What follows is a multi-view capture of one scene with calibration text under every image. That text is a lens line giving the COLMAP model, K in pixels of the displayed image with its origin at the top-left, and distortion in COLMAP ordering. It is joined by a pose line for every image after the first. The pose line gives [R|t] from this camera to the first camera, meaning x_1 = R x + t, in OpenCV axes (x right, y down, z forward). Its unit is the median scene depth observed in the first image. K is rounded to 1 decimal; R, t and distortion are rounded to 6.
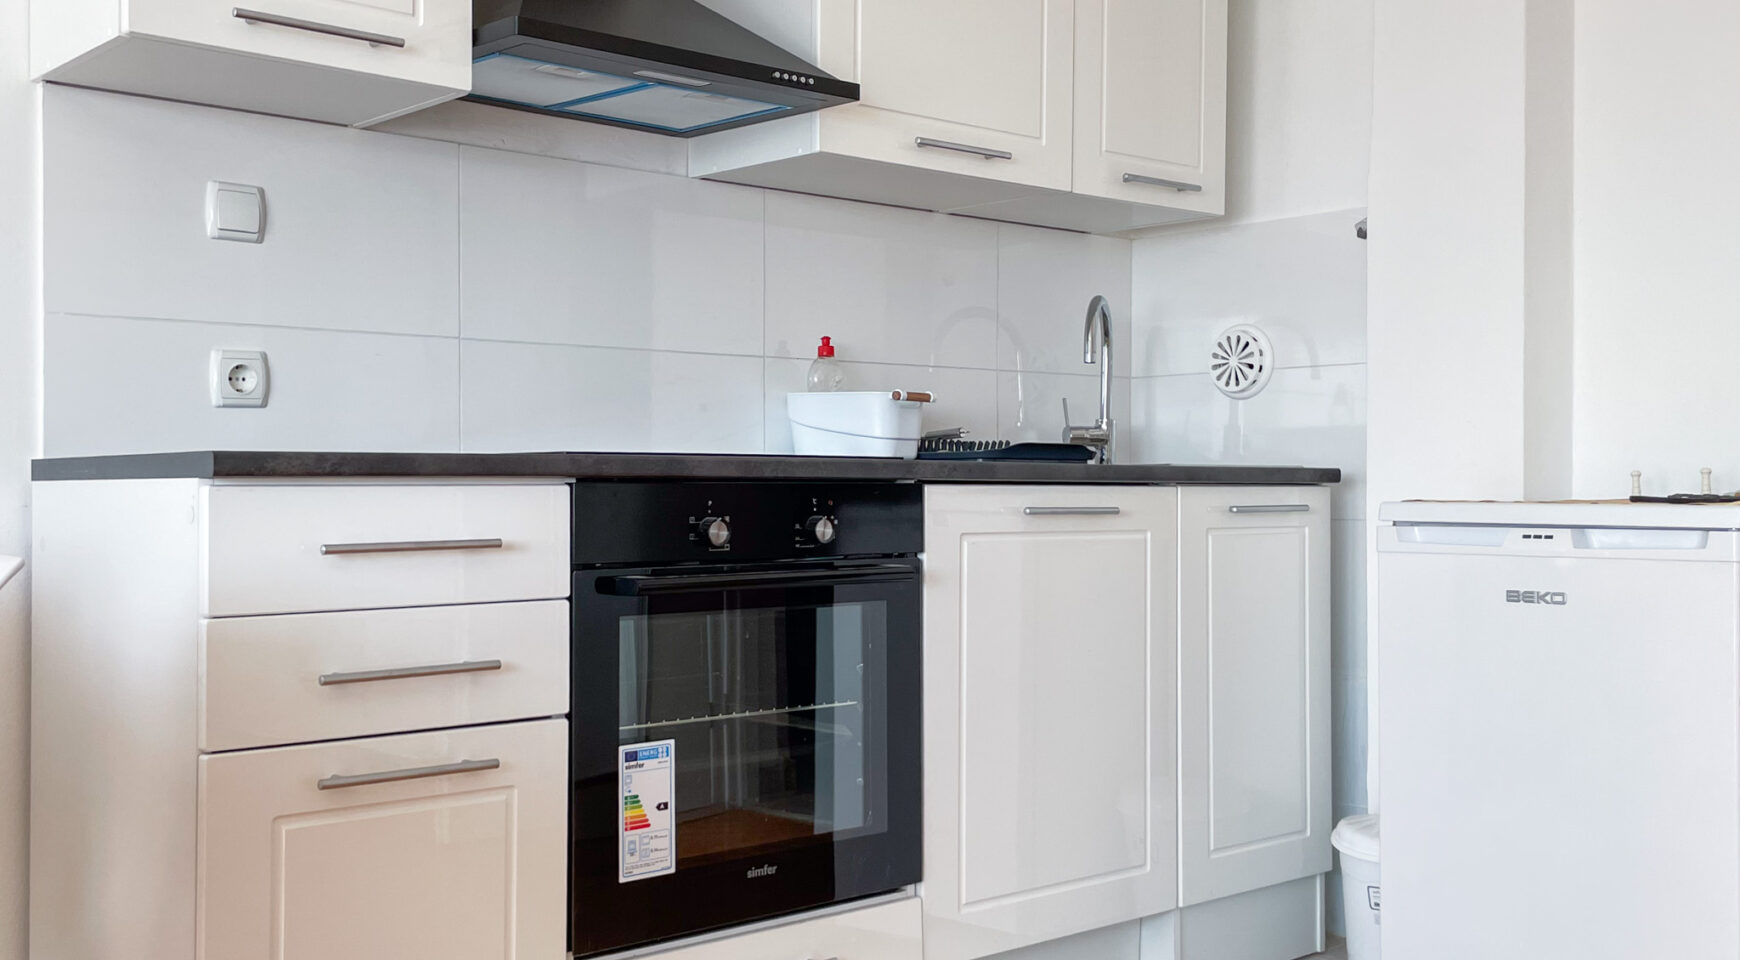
lens RADIAL K [[1759.7, 0, 870.0], [0, 1759.7, 480.0], [0, 0, 1]] dist [-0.000092, -0.001376]
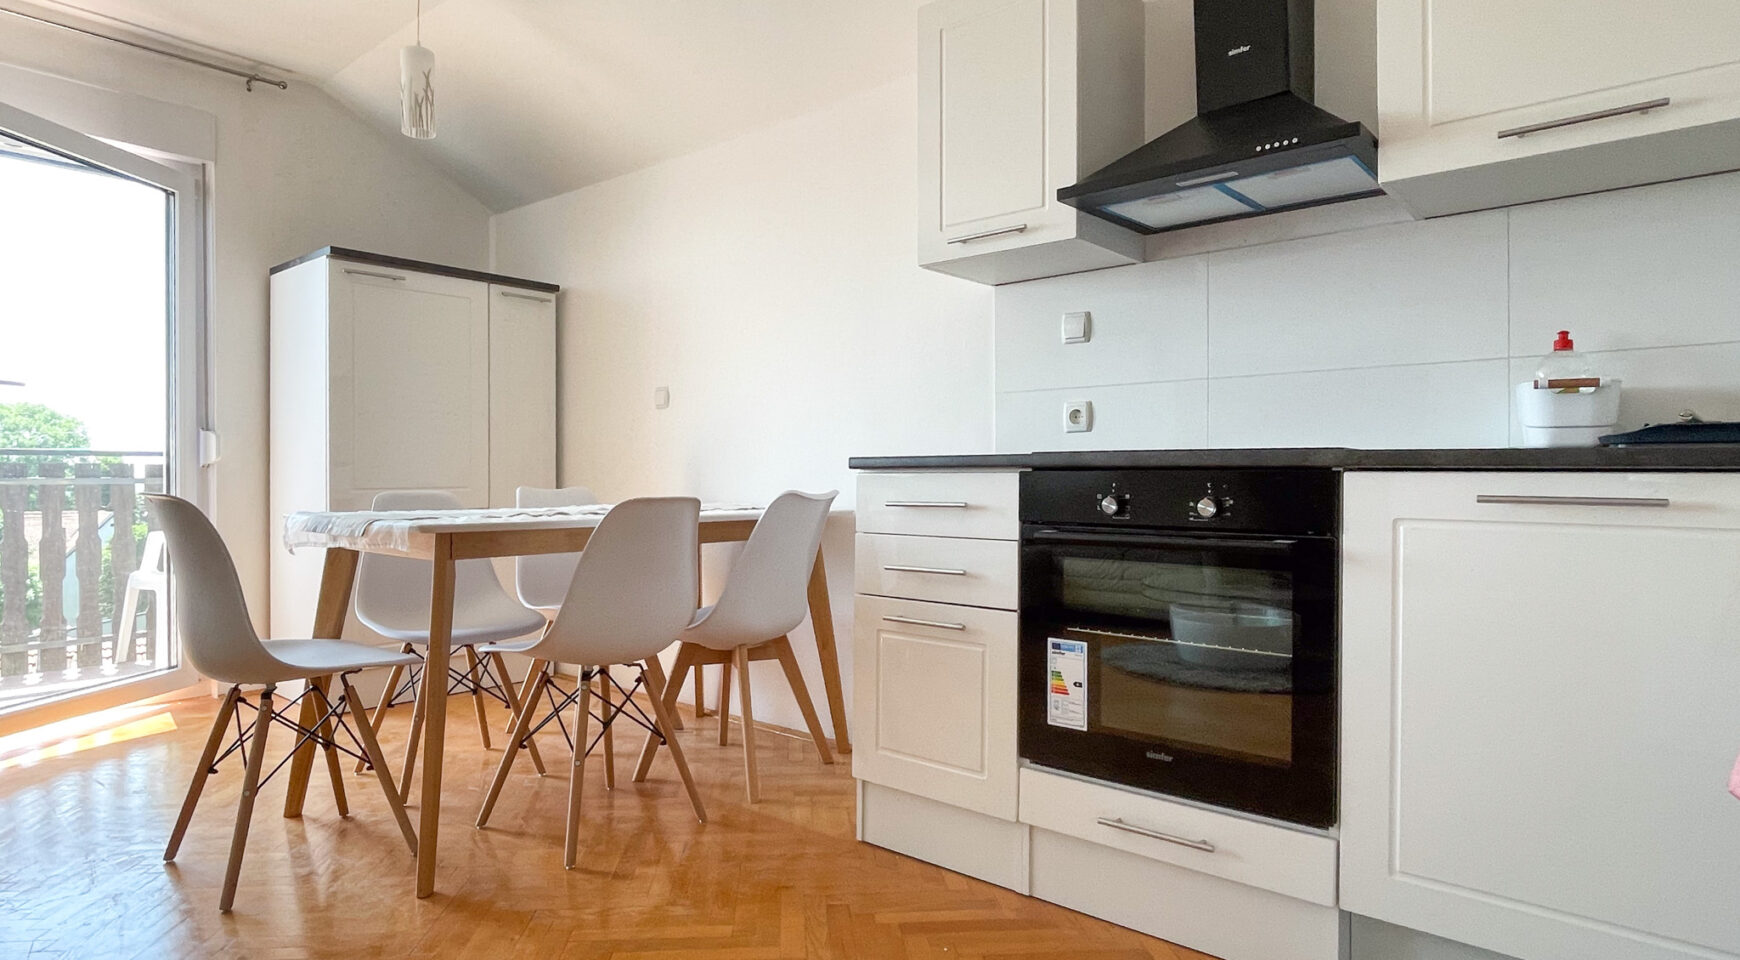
lens RADIAL K [[967.2, 0, 870.0], [0, 967.2, 480.0], [0, 0, 1]] dist [0.000141, 0.000001]
pose [[0.107987, 0.001929, -0.994150, 0.689741], [-0.000874, 0.999998, 0.001846, 0.007867], [0.994152, 0.000670, 0.107988, 0.730590]]
